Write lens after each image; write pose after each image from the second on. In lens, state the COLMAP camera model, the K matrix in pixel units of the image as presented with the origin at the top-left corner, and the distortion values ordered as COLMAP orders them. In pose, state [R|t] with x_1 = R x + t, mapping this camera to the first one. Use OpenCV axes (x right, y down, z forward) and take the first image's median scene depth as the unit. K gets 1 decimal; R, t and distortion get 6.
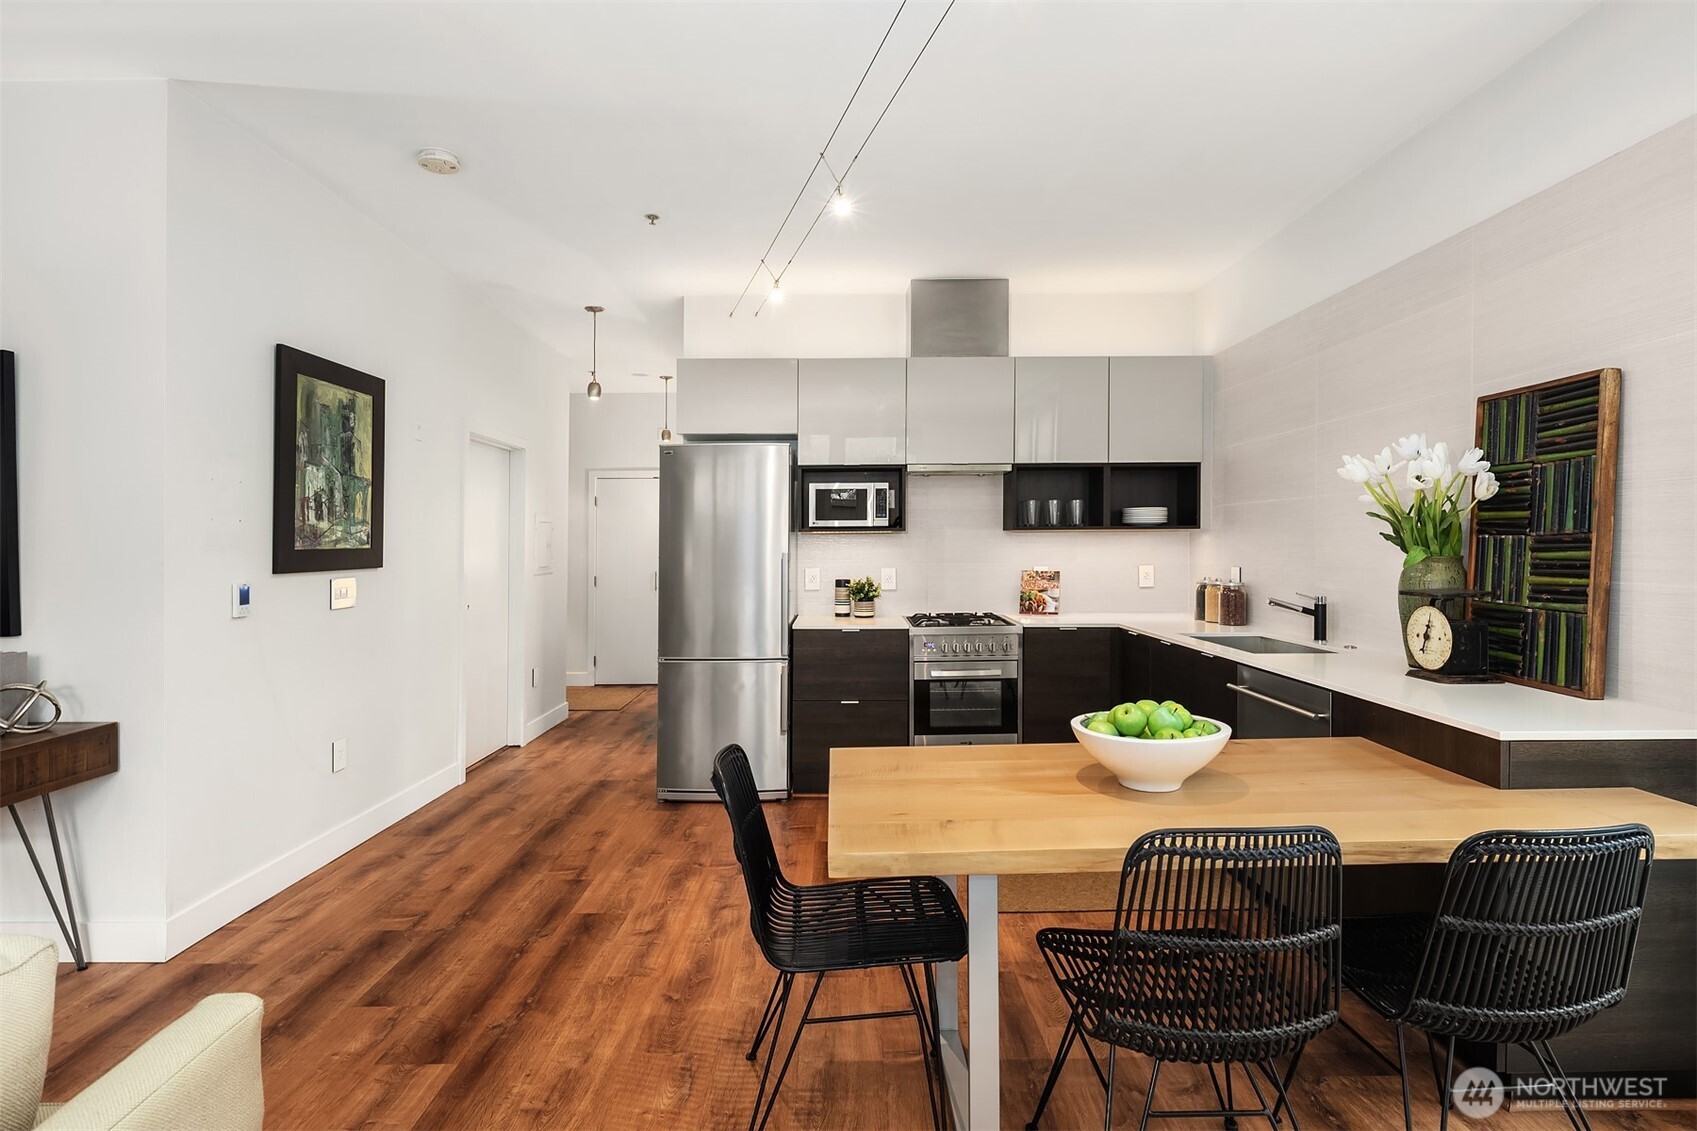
lens RADIAL K [[839.8, 0, 833.6], [0, 839.8, 553.1], [0, 0, 1]] dist [0.002516, -0.000030]
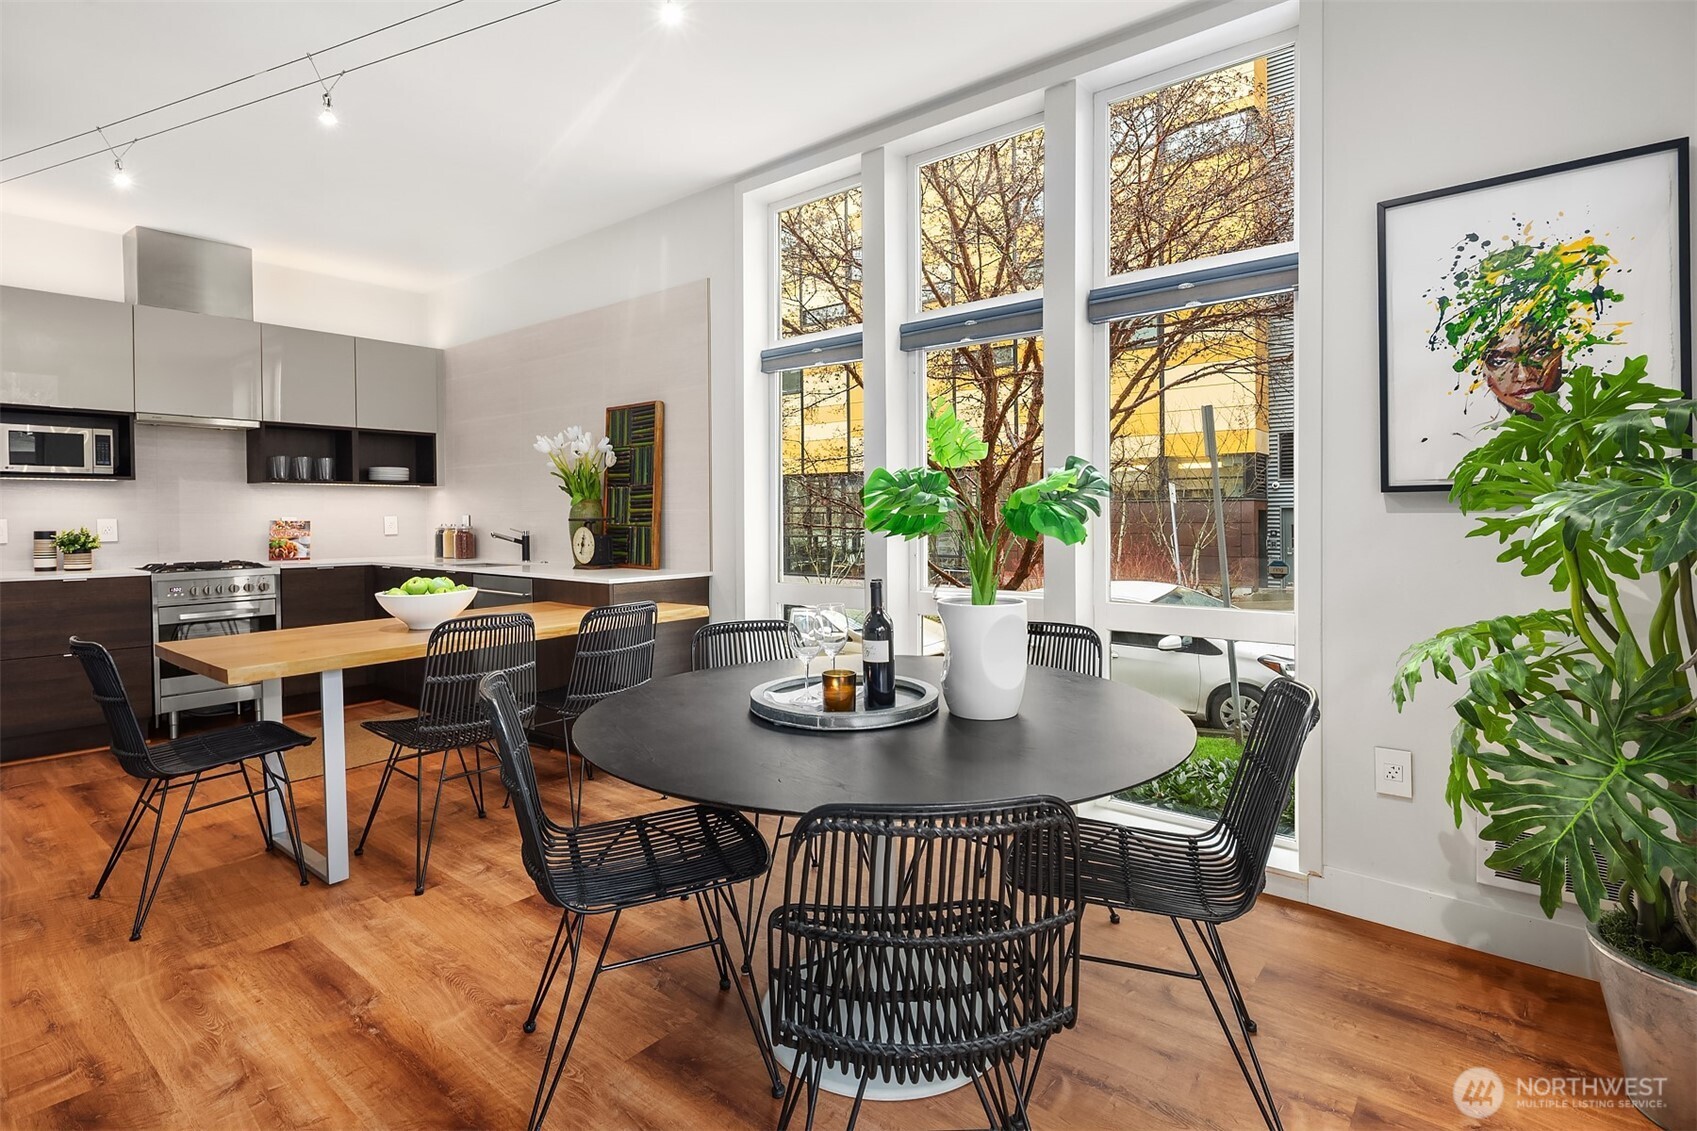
lens RADIAL K [[839.8, 0, 851.3], [0, 839.8, 543.2], [0, 0, 1]] dist [0.002516, -0.000030]
pose [[0.627528, -0.025151, 0.778188, -0.168751], [0.010990, 0.999665, 0.023446, 0.036591], [-0.778517, -0.006161, 0.627594, -0.298093]]
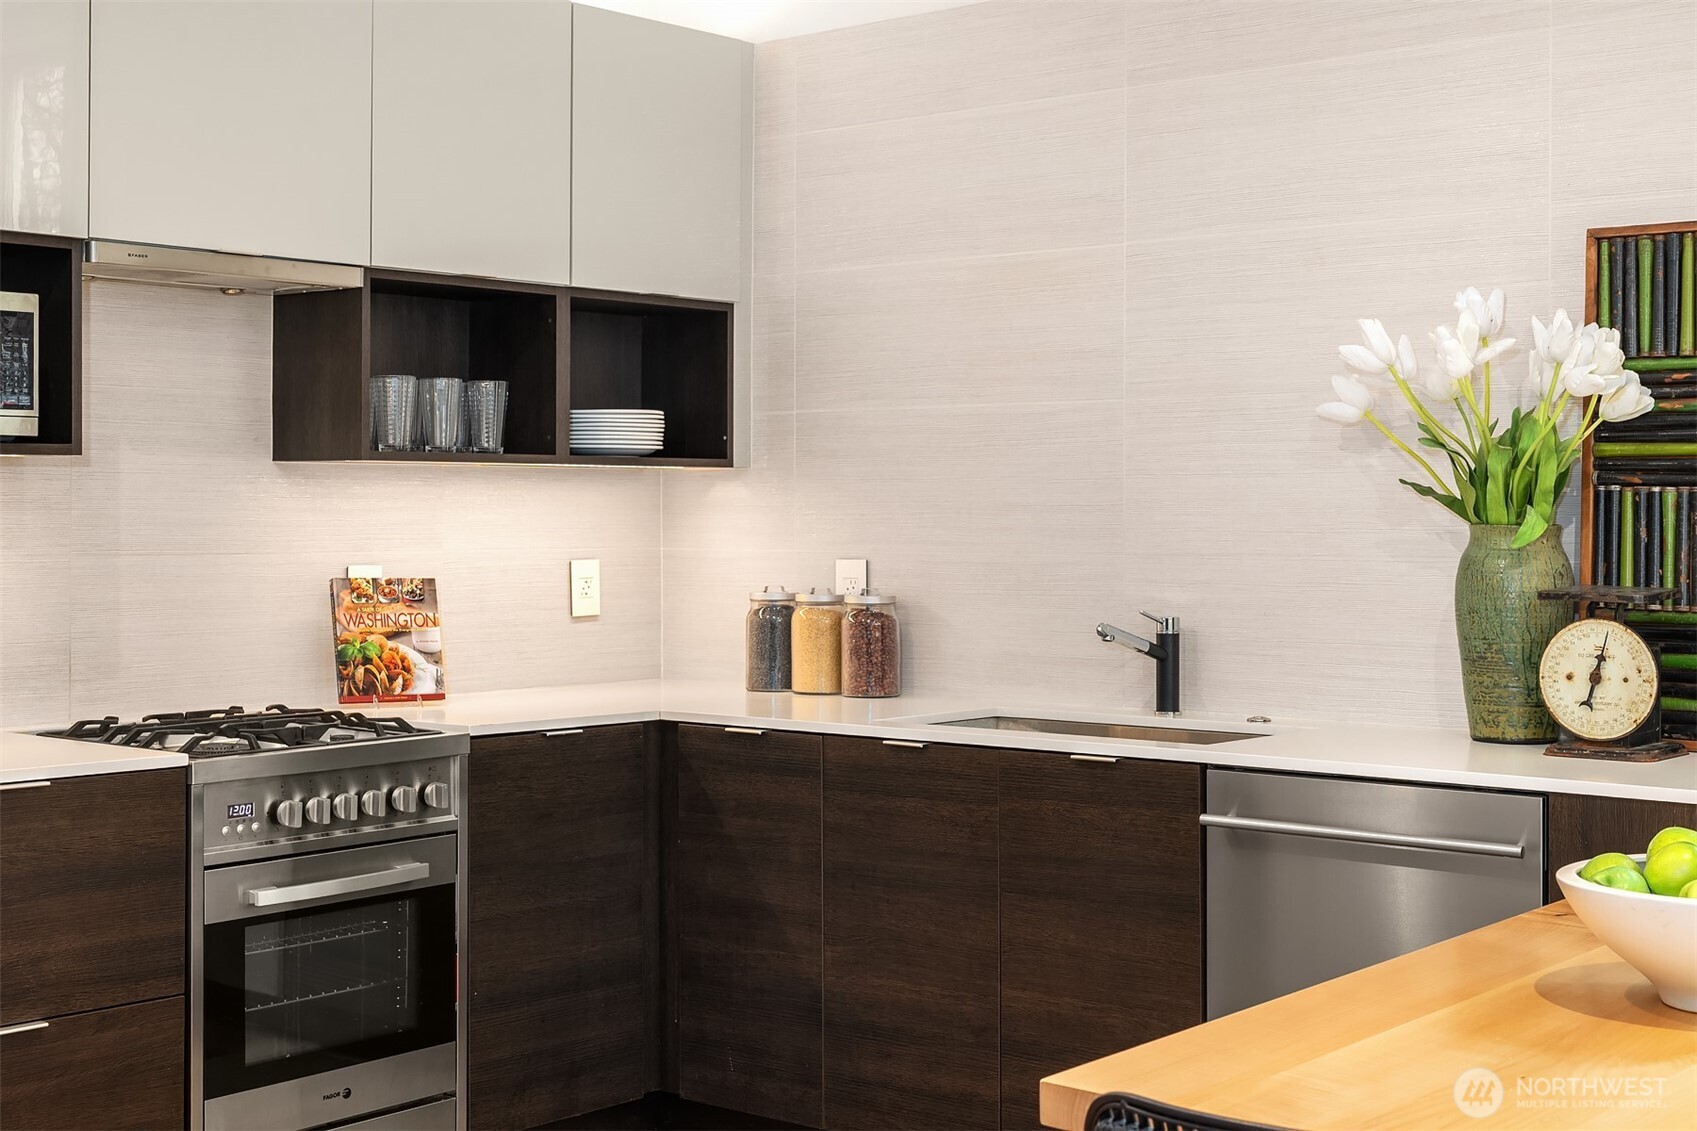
lens RADIAL K [[2310.3, 0, 856.2], [0, 2310.3, 569.3], [0, 0, 1]] dist [0.015066, 0.000000]
pose [[0.640490, -0.012479, 0.767865, -0.414184], [0.004331, 0.999911, 0.012638, 0.006728], [-0.767955, -0.004769, 0.640487, 0.254136]]
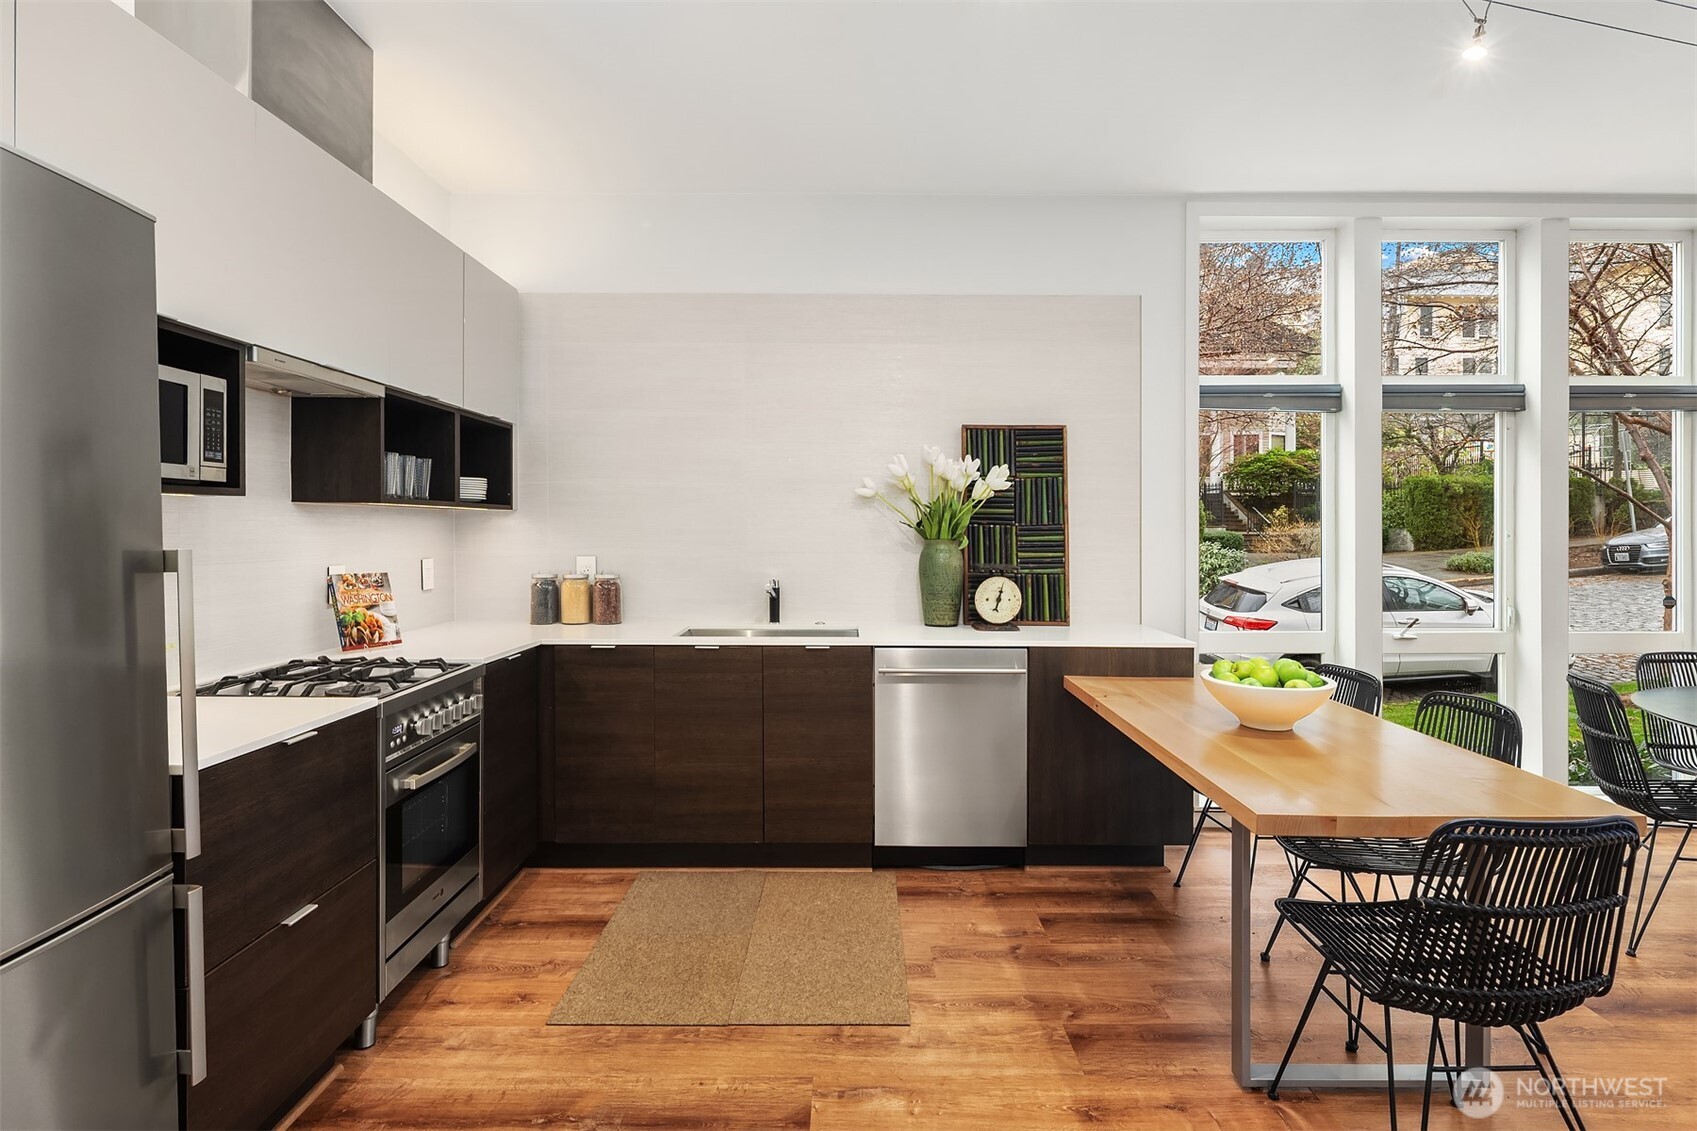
lens RADIAL K [[839.8, 0, 842.5], [0, 839.8, 552.9], [0, 0, 1]] dist [0.002516, -0.000030]
pose [[0.000886, -0.022596, 0.999744, -0.380176], [0.007074, 0.999720, 0.022589, -0.004612], [-0.999975, 0.007052, 0.001045, 0.739362]]
